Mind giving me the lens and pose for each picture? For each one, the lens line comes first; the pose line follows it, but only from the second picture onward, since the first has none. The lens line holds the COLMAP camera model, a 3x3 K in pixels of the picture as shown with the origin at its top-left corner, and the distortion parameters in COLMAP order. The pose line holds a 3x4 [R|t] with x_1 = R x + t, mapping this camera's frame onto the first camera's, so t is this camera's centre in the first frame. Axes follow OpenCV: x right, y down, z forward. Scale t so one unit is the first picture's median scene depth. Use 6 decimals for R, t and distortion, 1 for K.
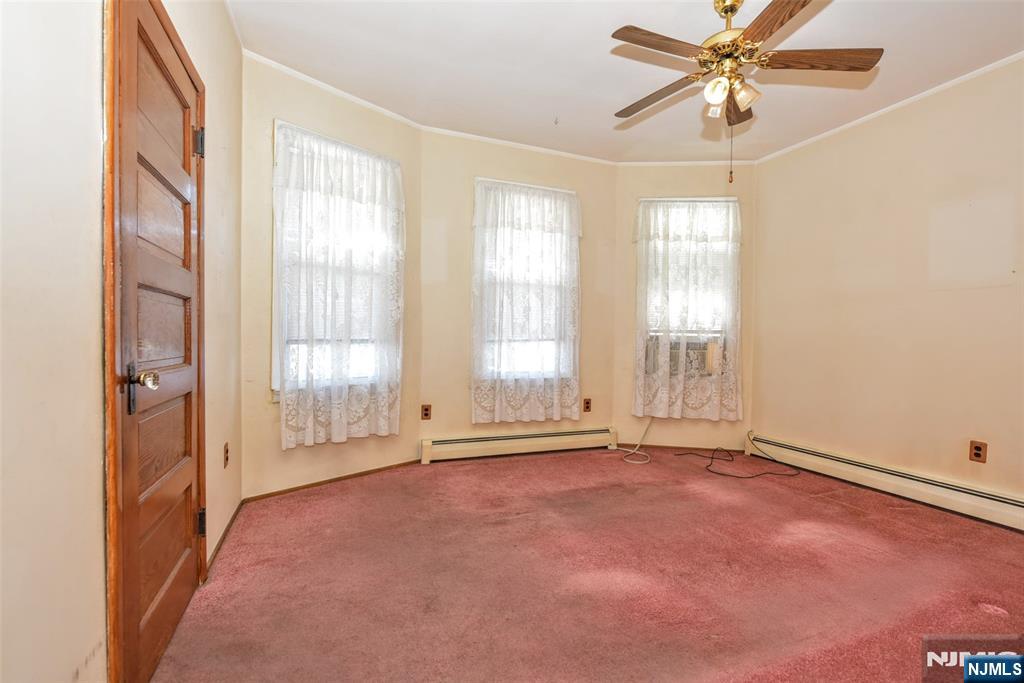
lens RADIAL K [[460.1, 0, 508.7], [0, 460.1, 343.2], [0, 0, 1]] dist [-0.004431, -0.000583]
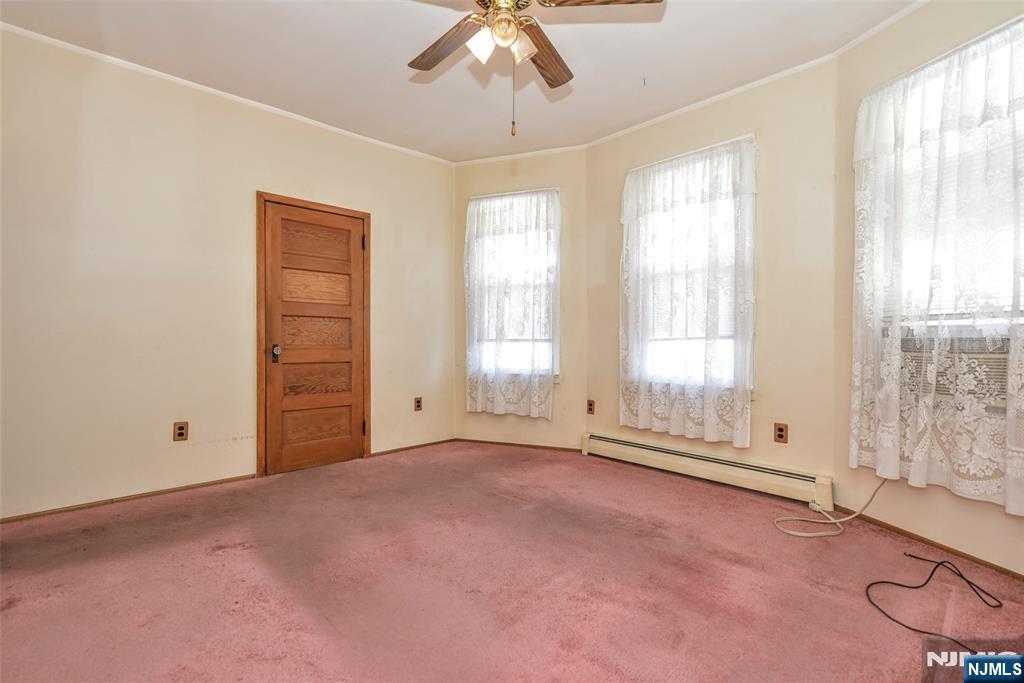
lens RADIAL K [[460.1, 0, 510.7], [0, 460.1, 342.9], [0, 0, 1]] dist [-0.004431, -0.000583]
pose [[0.373740, -0.009391, -0.927486, 0.717074], [-0.013225, 0.999793, -0.015452, 0.018680], [0.927439, 0.018041, 0.373539, 0.408286]]
